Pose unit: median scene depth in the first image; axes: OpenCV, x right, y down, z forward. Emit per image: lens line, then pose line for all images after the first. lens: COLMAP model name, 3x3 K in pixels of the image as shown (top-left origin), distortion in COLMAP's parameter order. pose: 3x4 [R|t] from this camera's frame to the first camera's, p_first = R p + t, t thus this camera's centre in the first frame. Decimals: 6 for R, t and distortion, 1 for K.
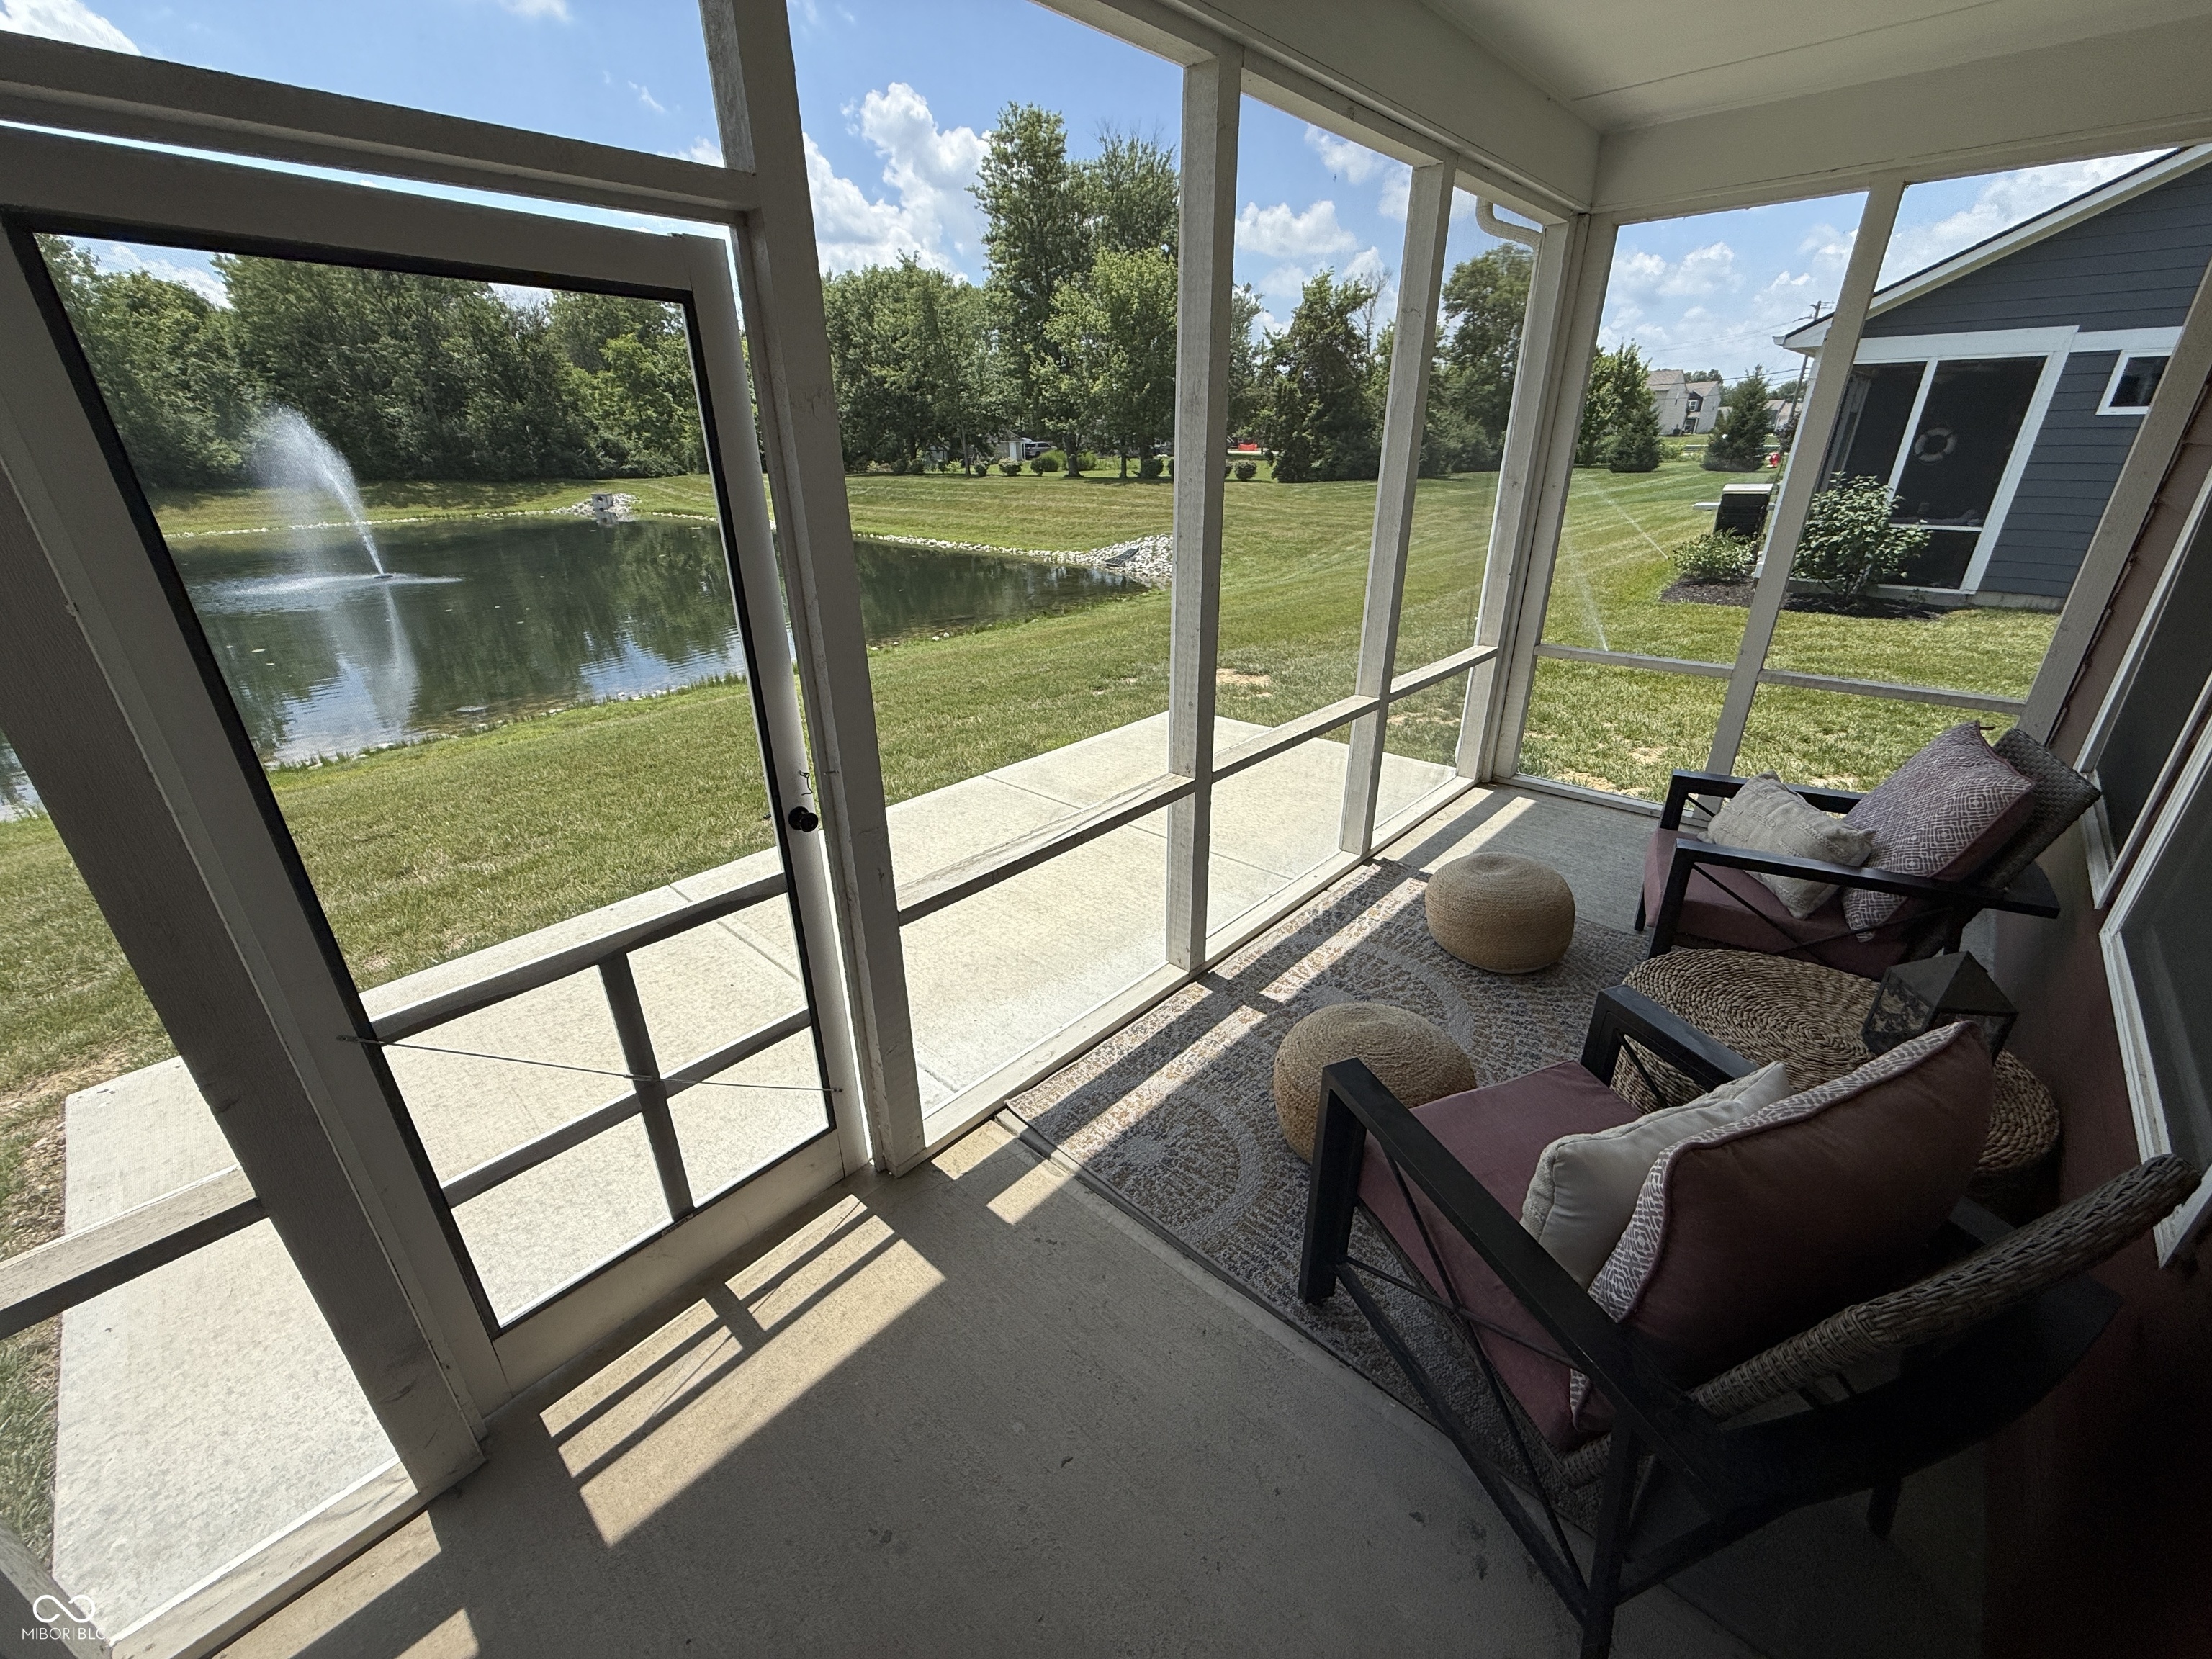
lens RADIAL K [[883.5, 0, 1103.3], [0, 883.5, 830.1], [0, 0, 1]] dist [-0.001844, -0.000105]
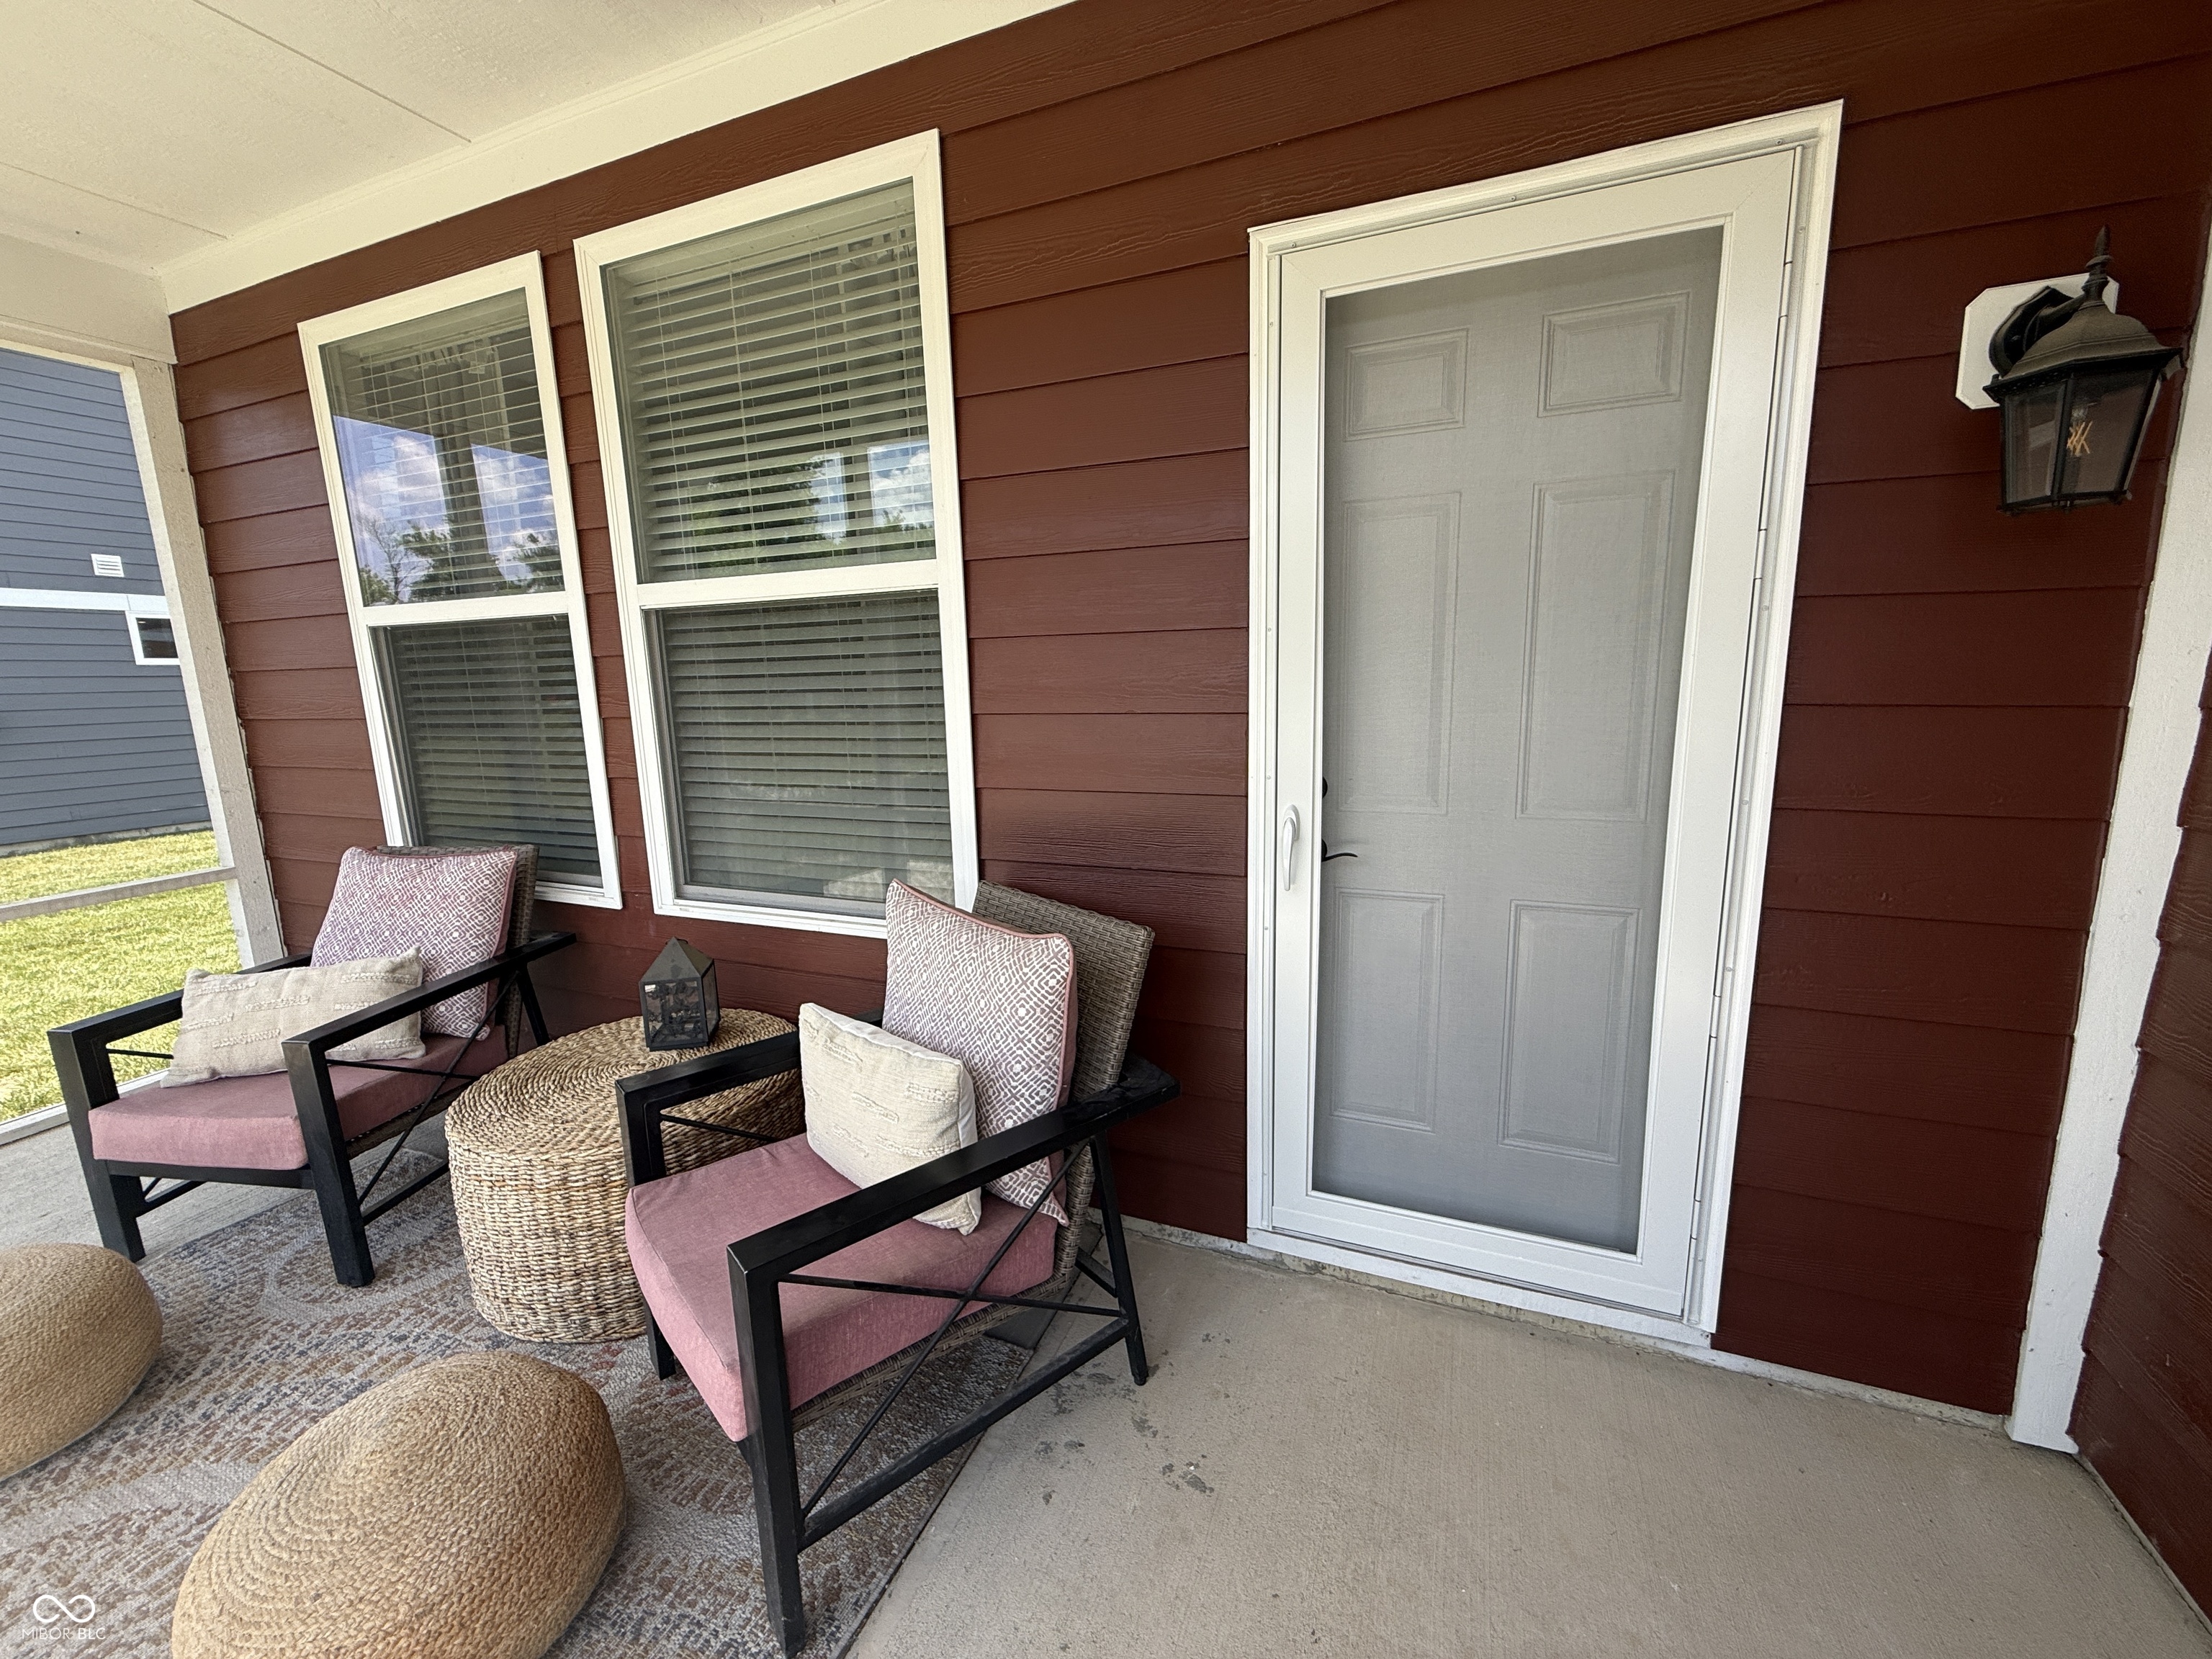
lens RADIAL K [[883.5, 0, 1101.2], [0, 883.5, 825.1], [0, 0, 1]] dist [-0.001844, -0.000105]
pose [[-0.352629, -0.146044, 0.924296, -0.281029], [0.407259, 0.865342, 0.292103, -0.090671], [-0.842492, 0.479432, -0.245667, 0.510220]]
